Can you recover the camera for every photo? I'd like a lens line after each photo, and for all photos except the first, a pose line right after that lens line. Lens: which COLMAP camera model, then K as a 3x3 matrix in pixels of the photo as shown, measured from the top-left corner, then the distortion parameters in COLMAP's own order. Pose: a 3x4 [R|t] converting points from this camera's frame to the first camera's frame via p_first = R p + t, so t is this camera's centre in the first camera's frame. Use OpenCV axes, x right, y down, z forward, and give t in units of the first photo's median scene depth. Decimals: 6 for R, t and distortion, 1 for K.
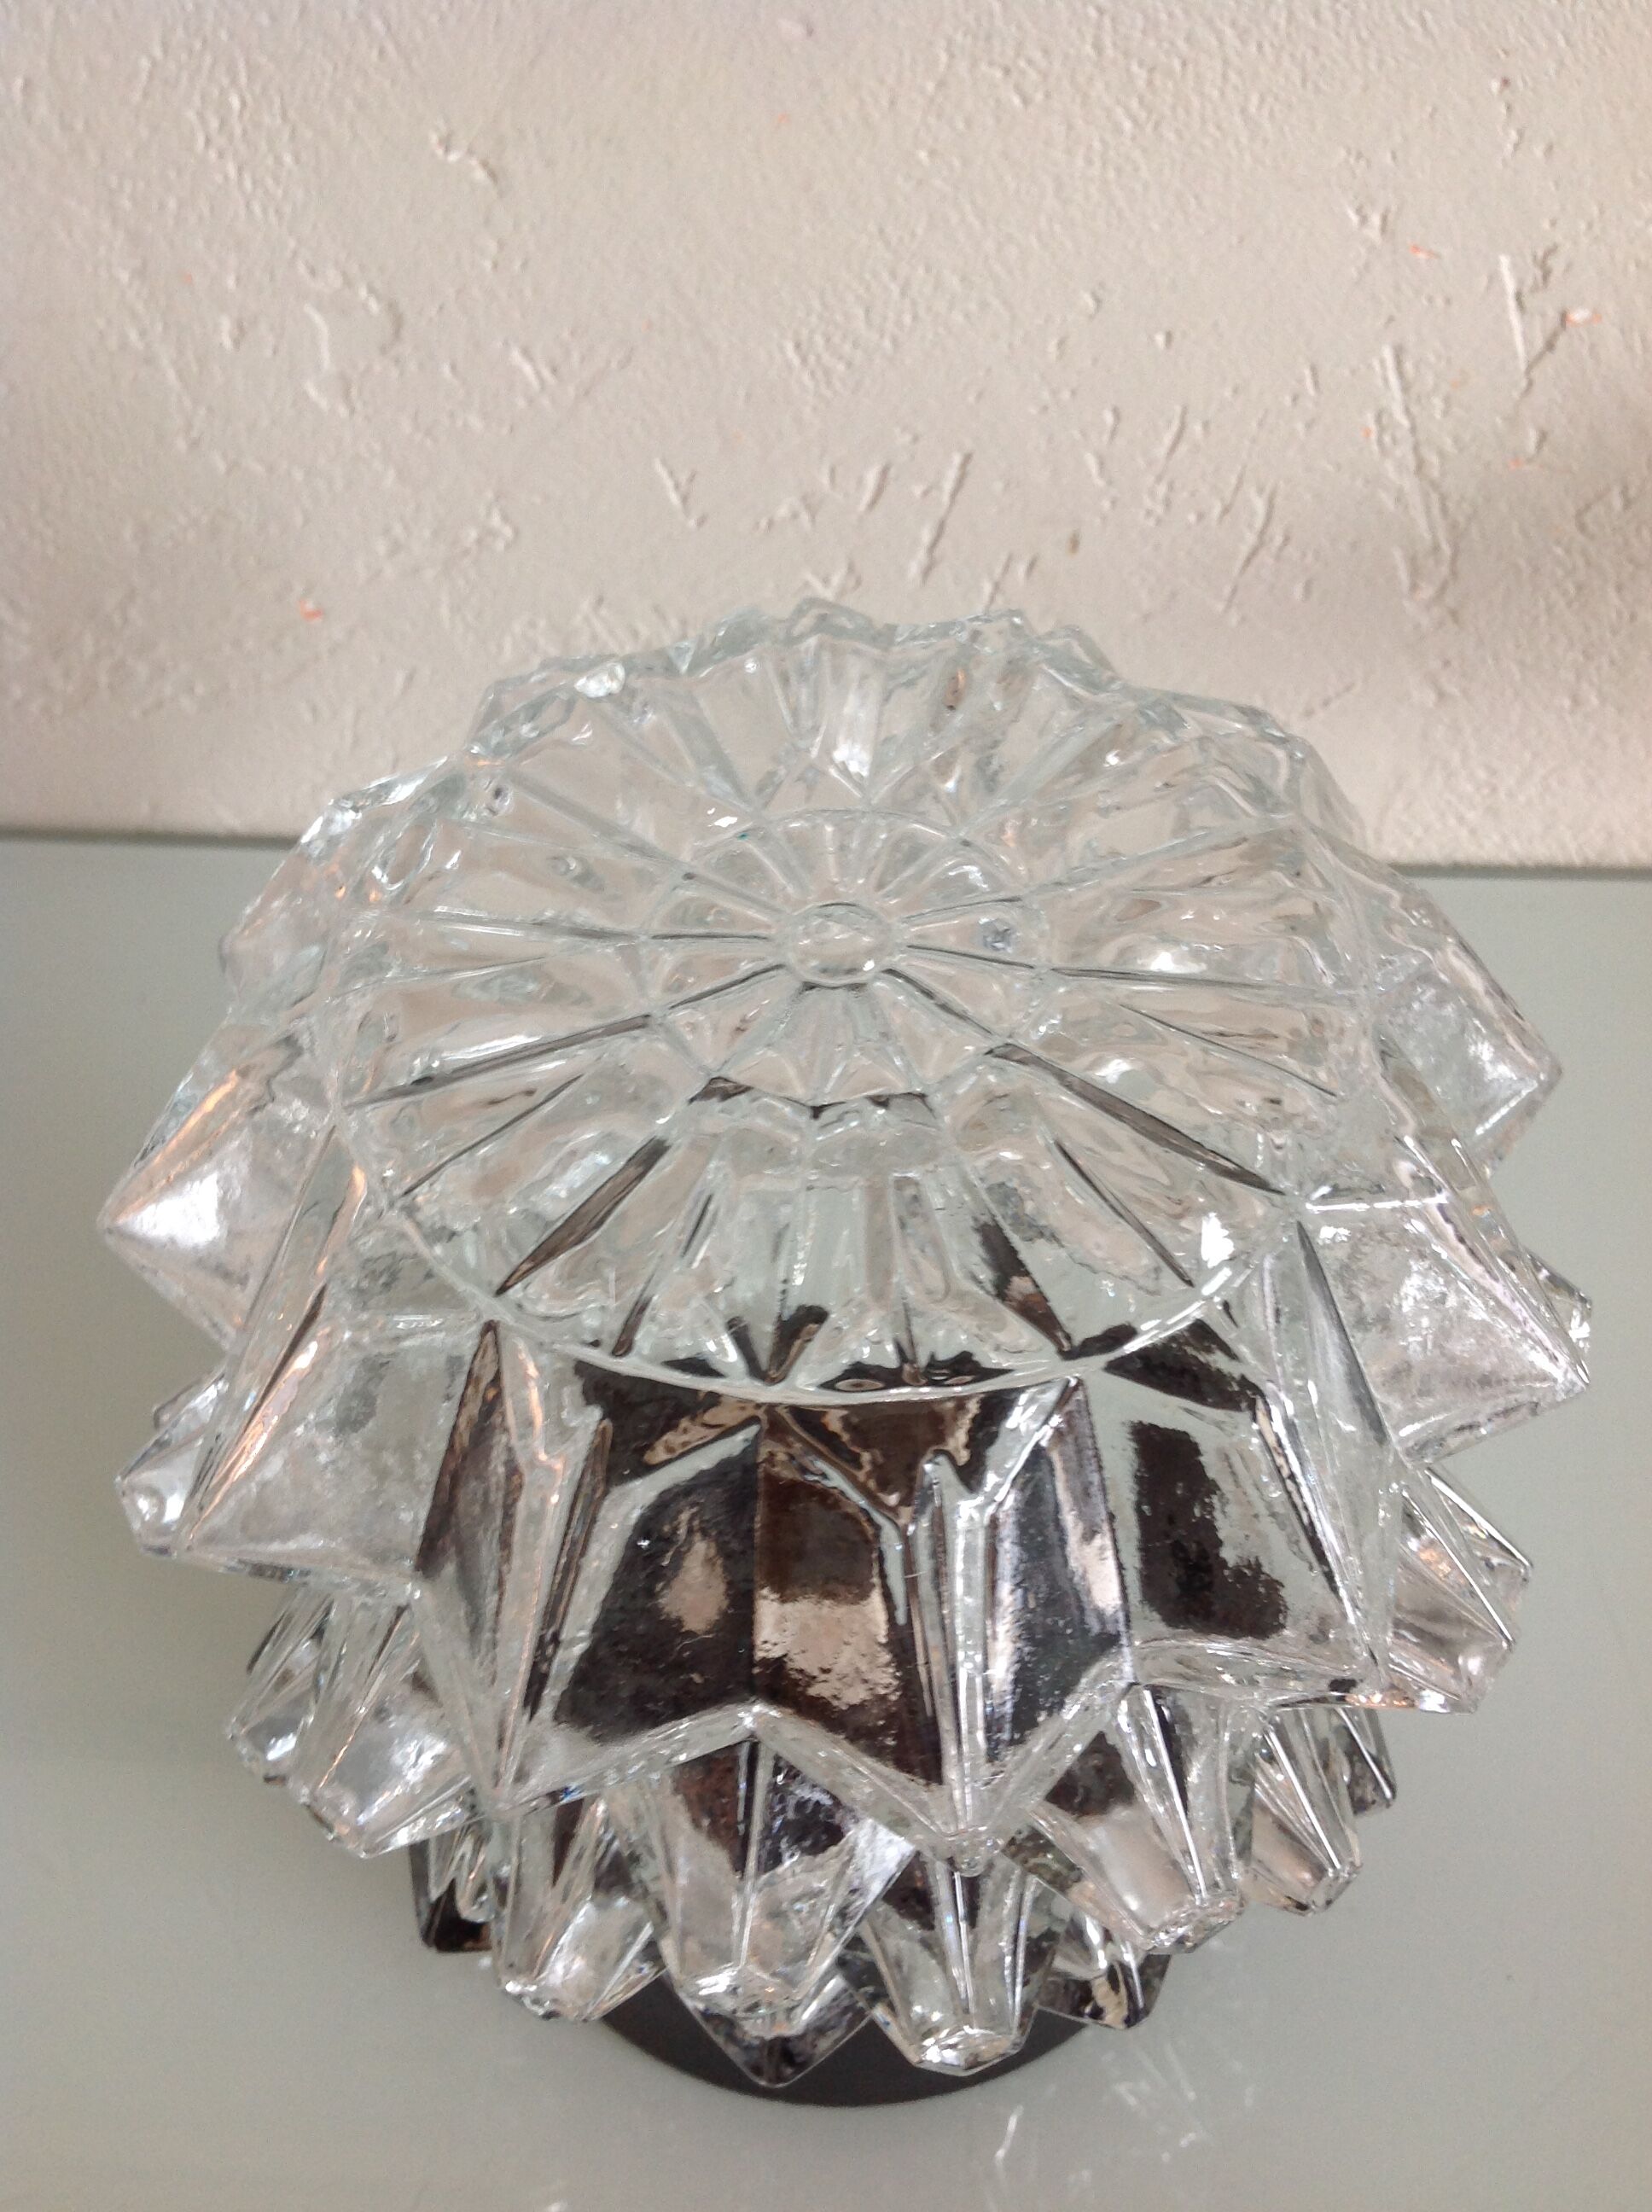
lens RADIAL K [[2195.0, 0, 826.0], [0, 2195.0, 1106.0], [0, 0, 1]] dist [0.076847, -0.210457]
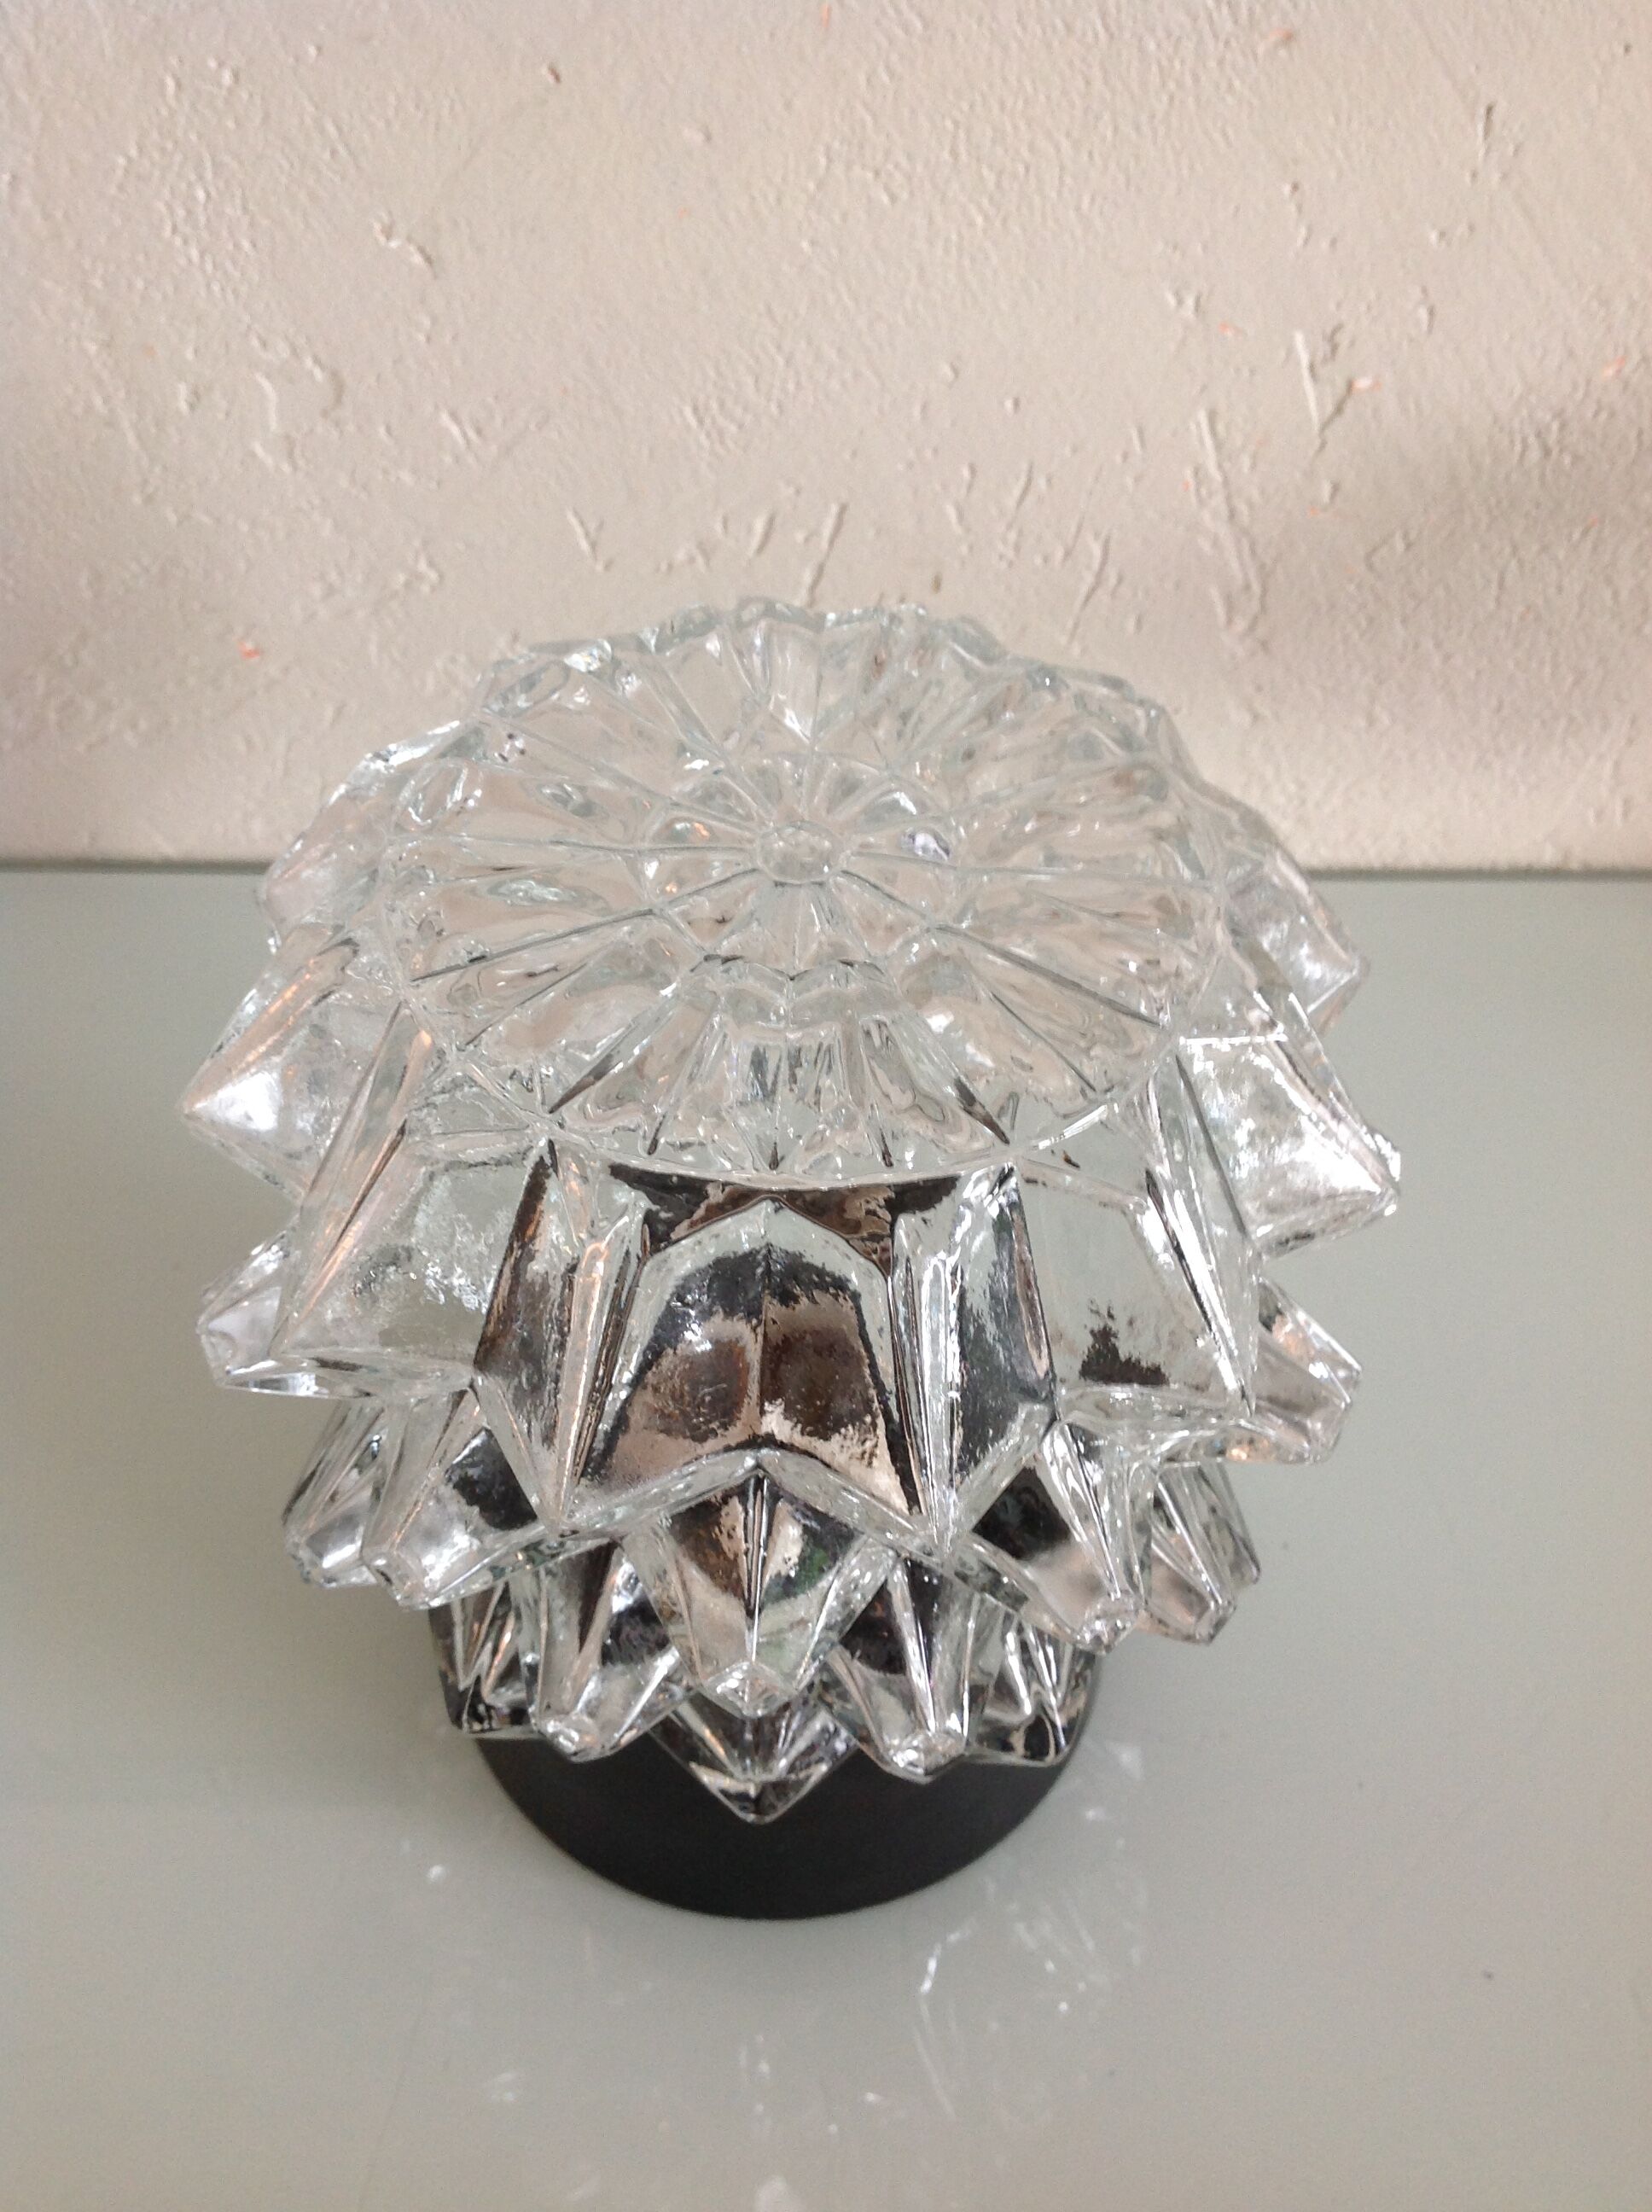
lens RADIAL K [[2183.0, 0, 825.7], [0, 2183.0, 1111.7], [0, 0, 1]] dist [0.082777, -0.264772]
pose [[0.996540, -0.023872, 0.079611, -0.045927], [0.027155, 0.998814, -0.040410, 0.068536], [-0.078551, 0.042432, 0.996007, -0.125444]]
